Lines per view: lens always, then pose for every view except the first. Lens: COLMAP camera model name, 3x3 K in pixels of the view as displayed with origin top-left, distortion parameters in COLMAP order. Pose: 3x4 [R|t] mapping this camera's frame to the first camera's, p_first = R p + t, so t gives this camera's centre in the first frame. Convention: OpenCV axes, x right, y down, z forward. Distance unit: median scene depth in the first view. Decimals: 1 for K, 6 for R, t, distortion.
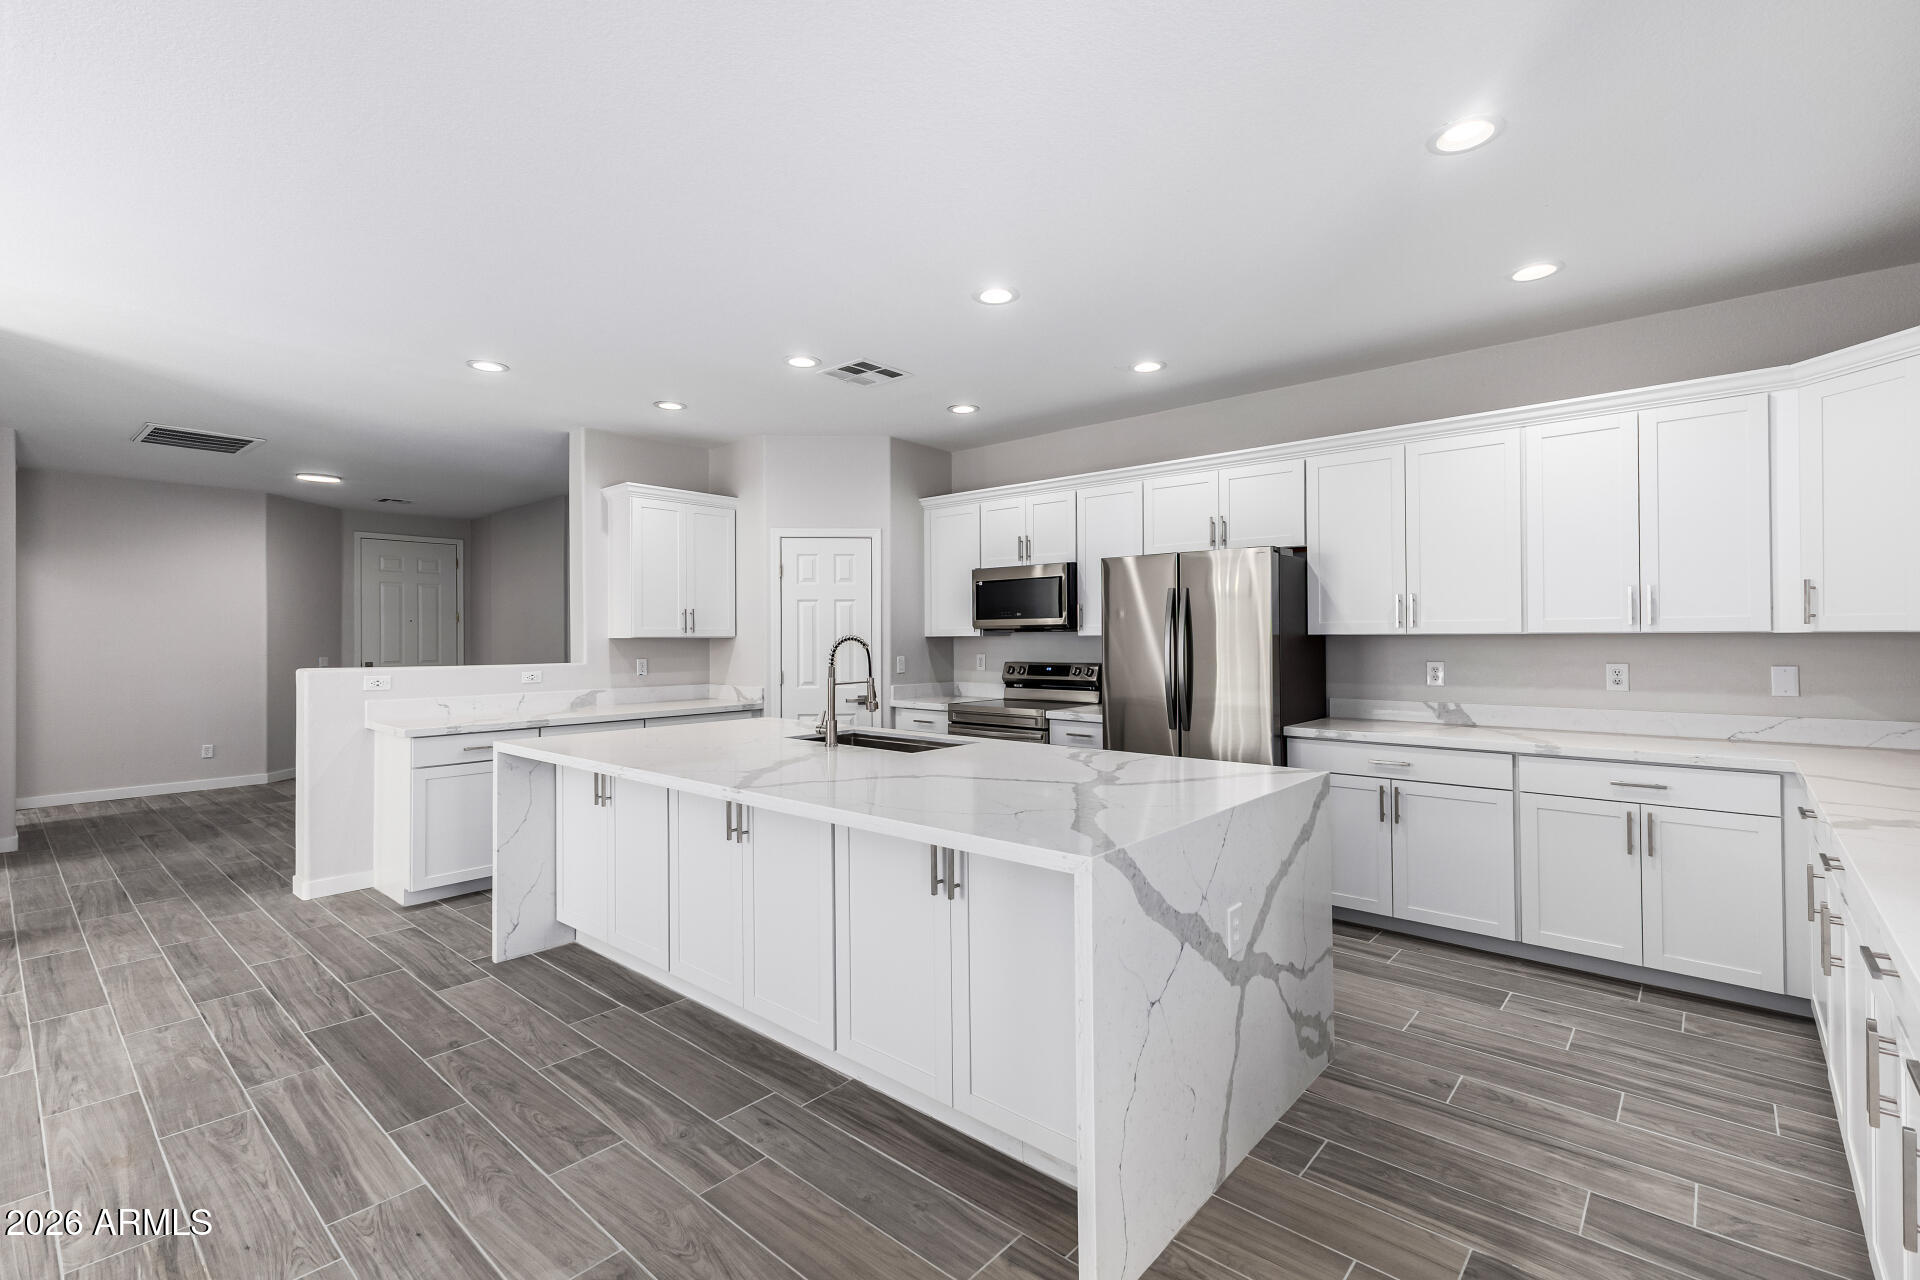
lens RADIAL K [[840.9, 0, 956.0], [0, 840.9, 624.0], [0, 0, 1]] dist [0.009217, -0.002723]
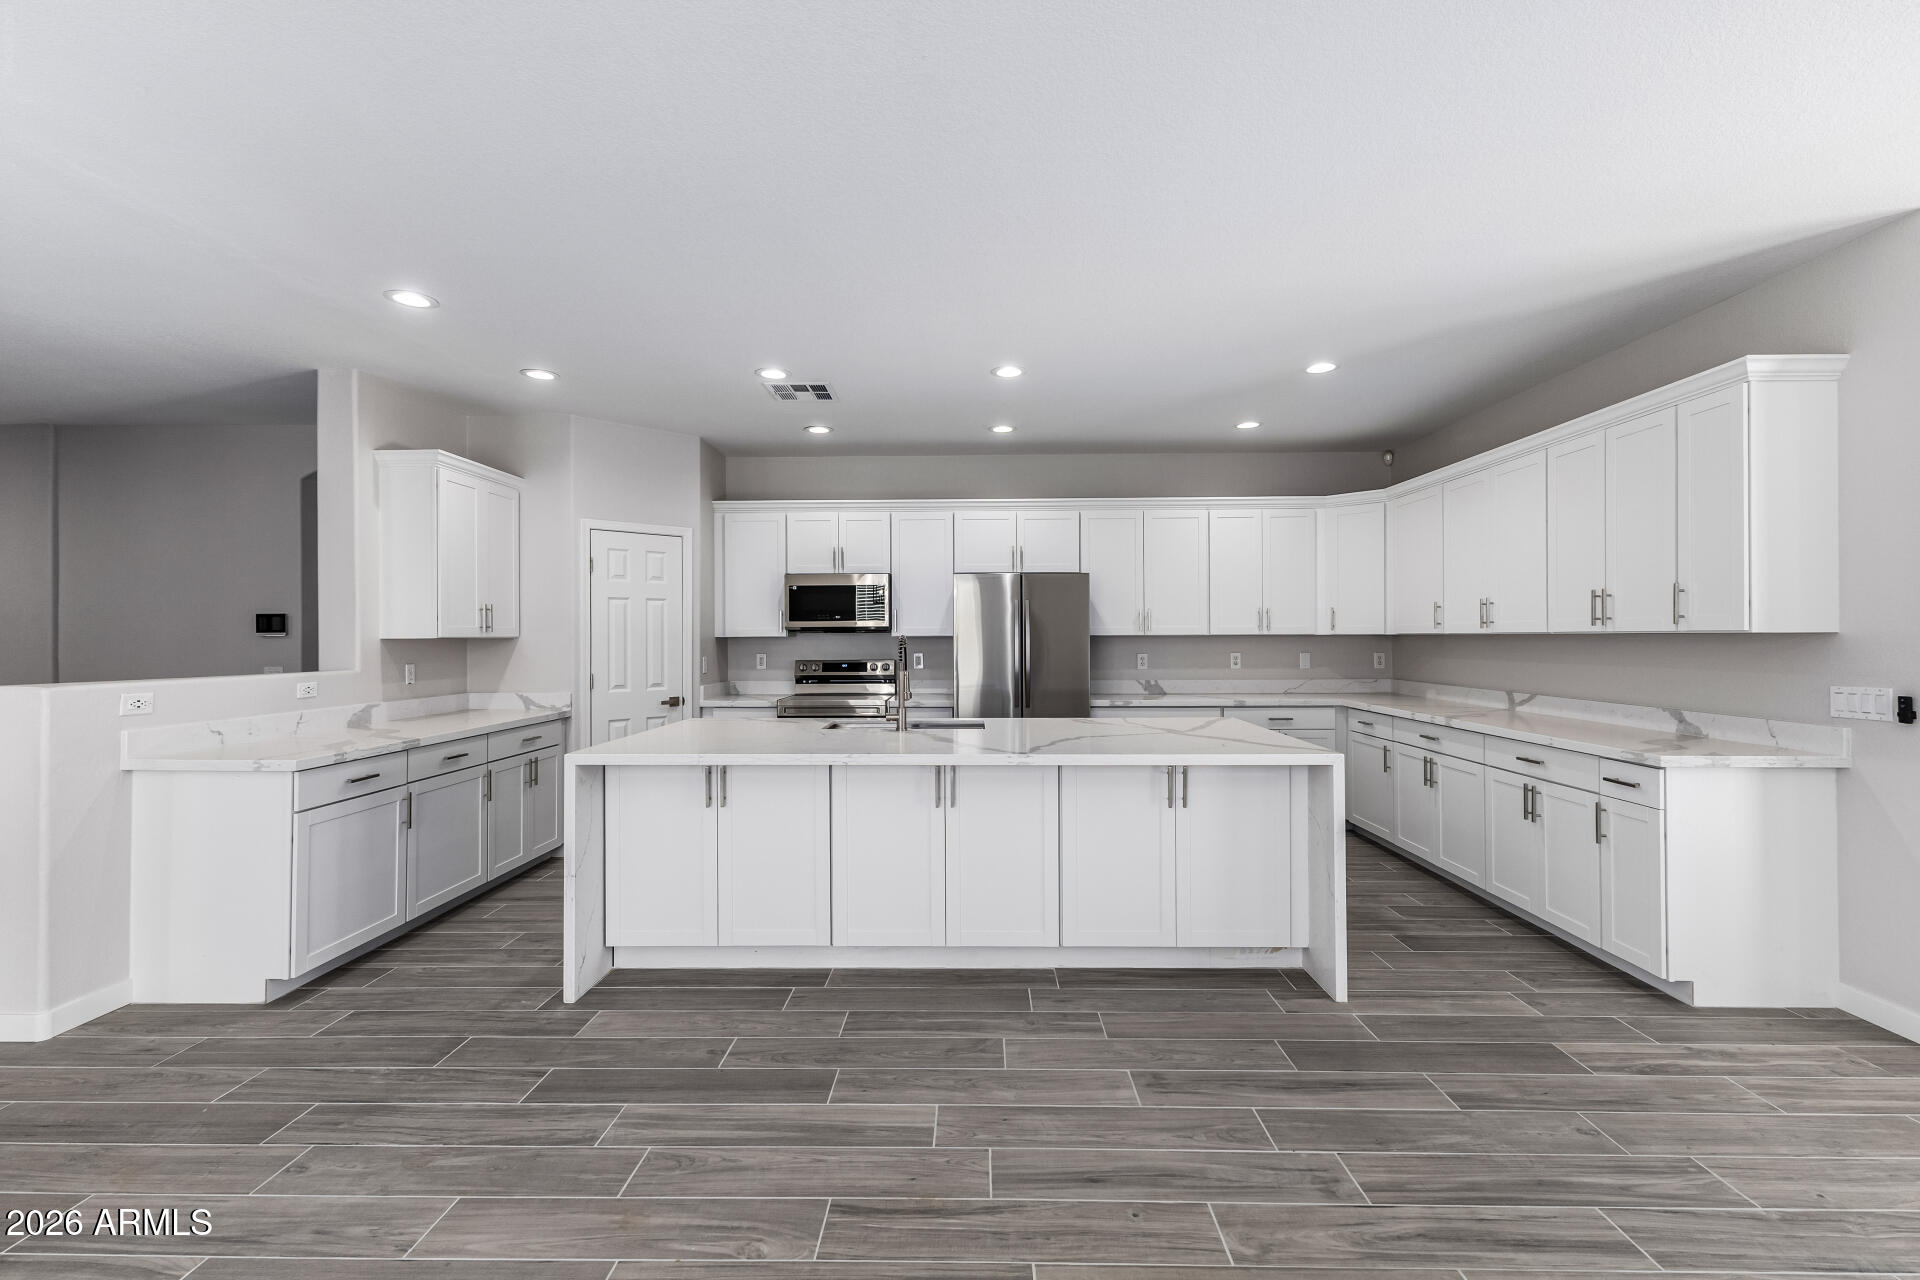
lens RADIAL K [[840.9, 0, 964.2], [0, 840.9, 631.8], [0, 0, 1]] dist [0.009217, -0.002723]
pose [[0.766536, 0.003792, 0.642190, -0.651542], [-0.009594, 0.999939, 0.005547, 0.000376], [-0.642130, -0.010414, 0.766525, 0.044139]]
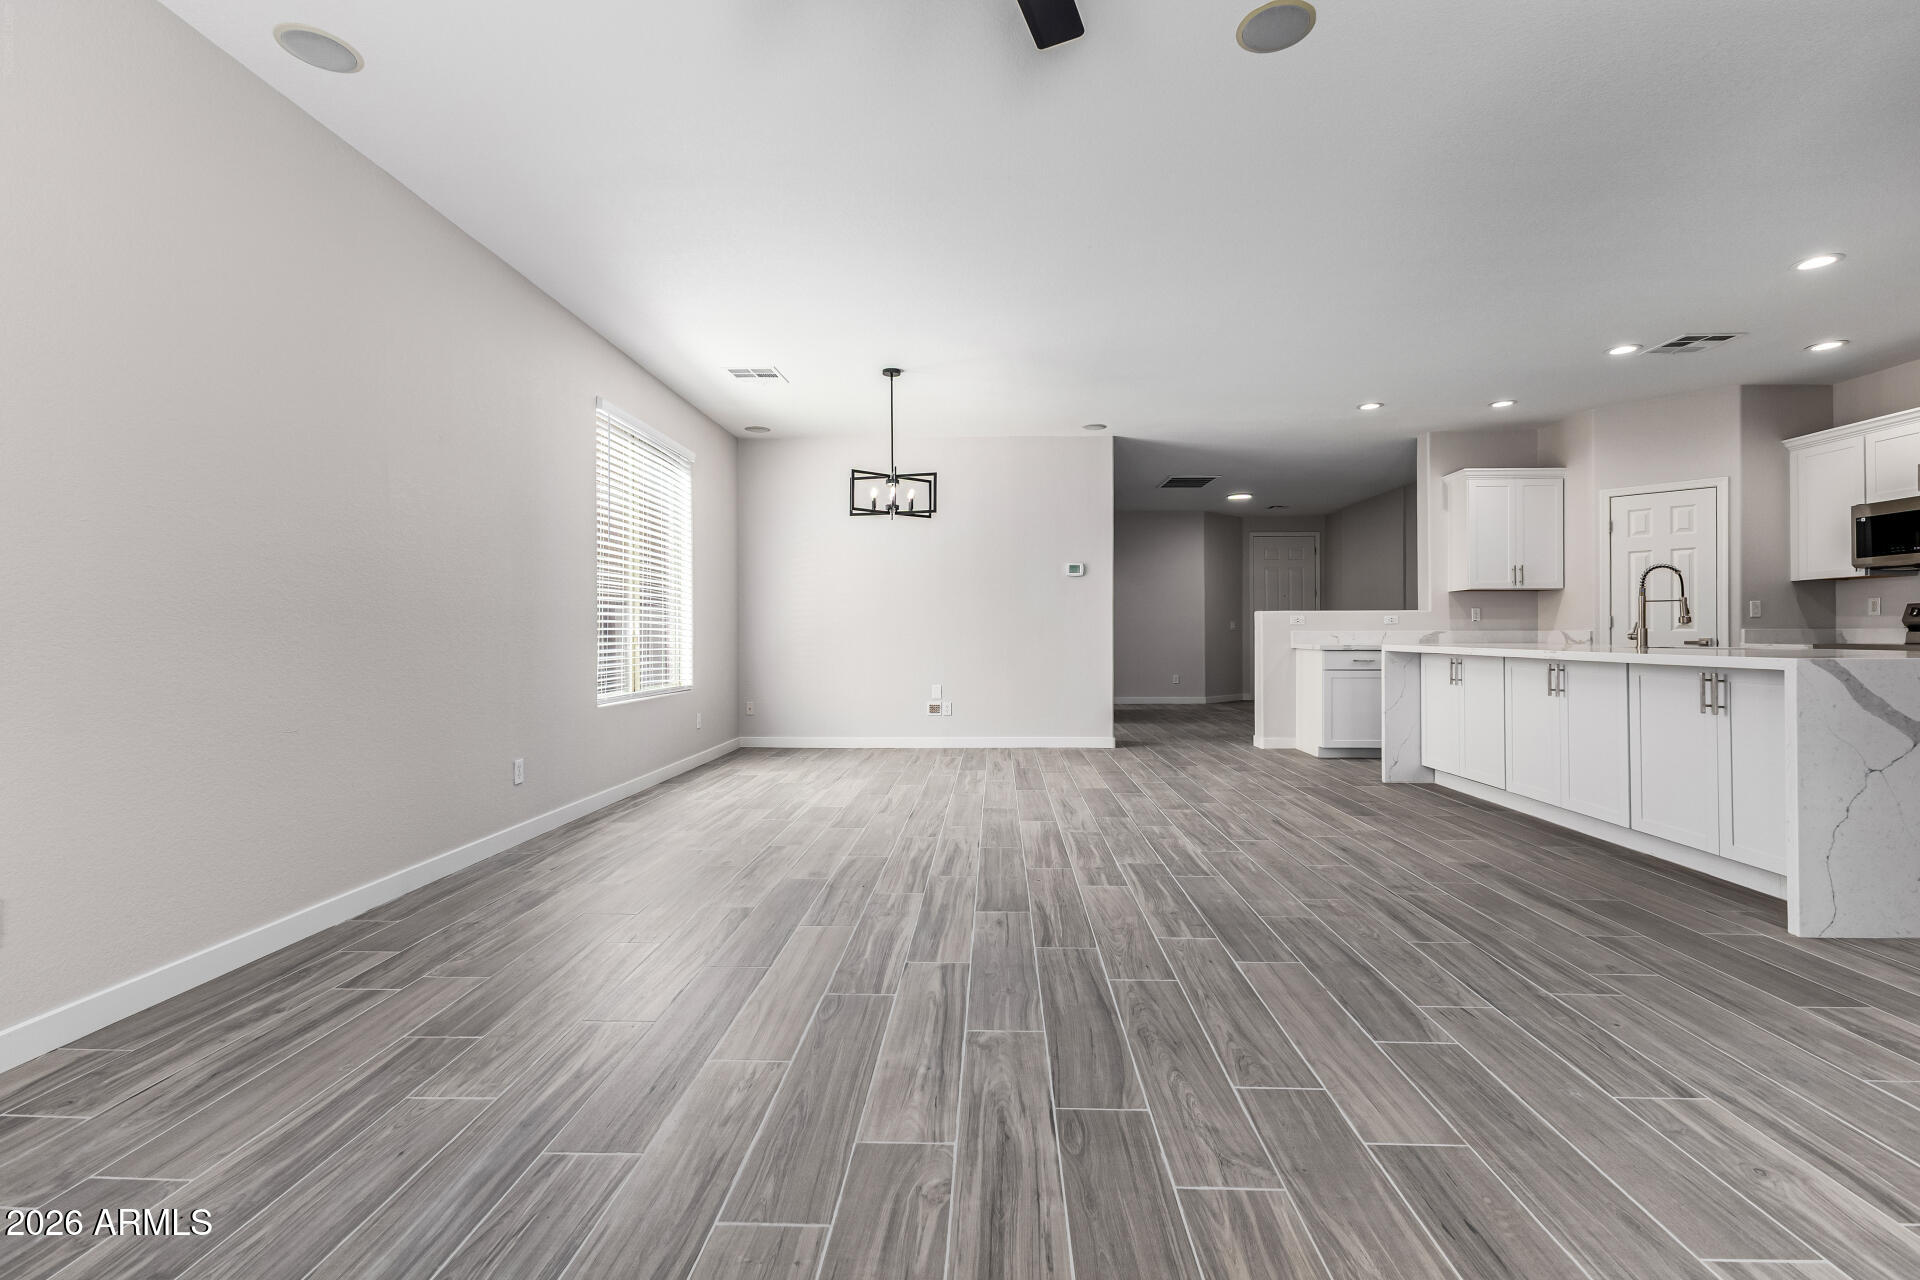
lens RADIAL K [[840.9, 0, 991.9], [0, 840.9, 640.9], [0, 0, 1]] dist [0.009217, -0.002723]
pose [[0.650462, 0.006834, -0.759508, 0.152786], [0.015129, 0.999645, 0.021952, 0.069874], [0.759388, -0.025770, 0.650127, -0.497926]]
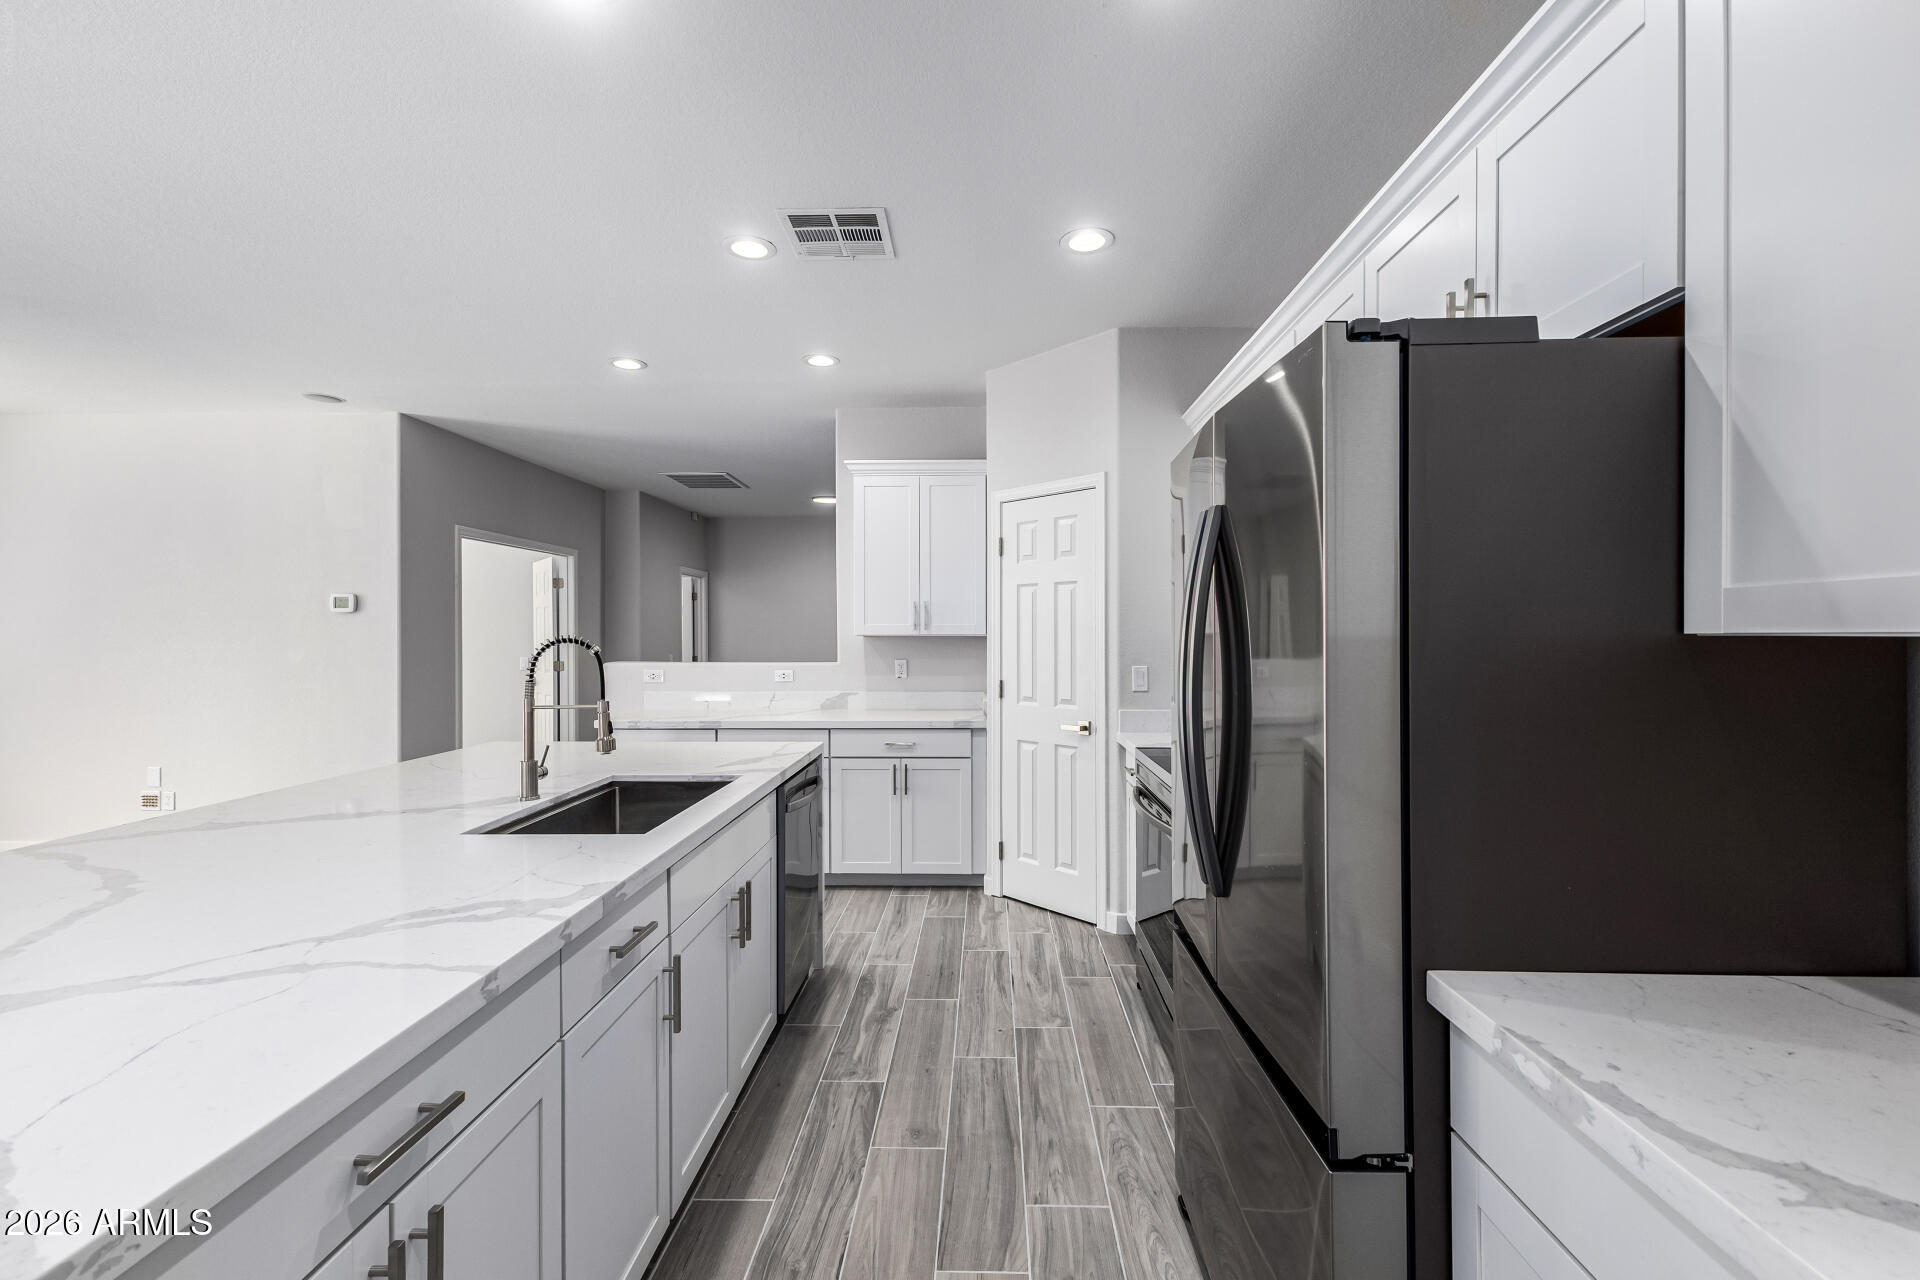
lens RADIAL K [[840.9, 0, 969.5], [0, 840.9, 629.0], [0, 0, 1]] dist [0.009217, -0.002723]
pose [[0.631513, -0.003377, -0.775358, 0.474256], [0.013011, 0.999896, 0.006242, 0.006554], [0.775256, -0.014030, 0.631491, 0.671635]]
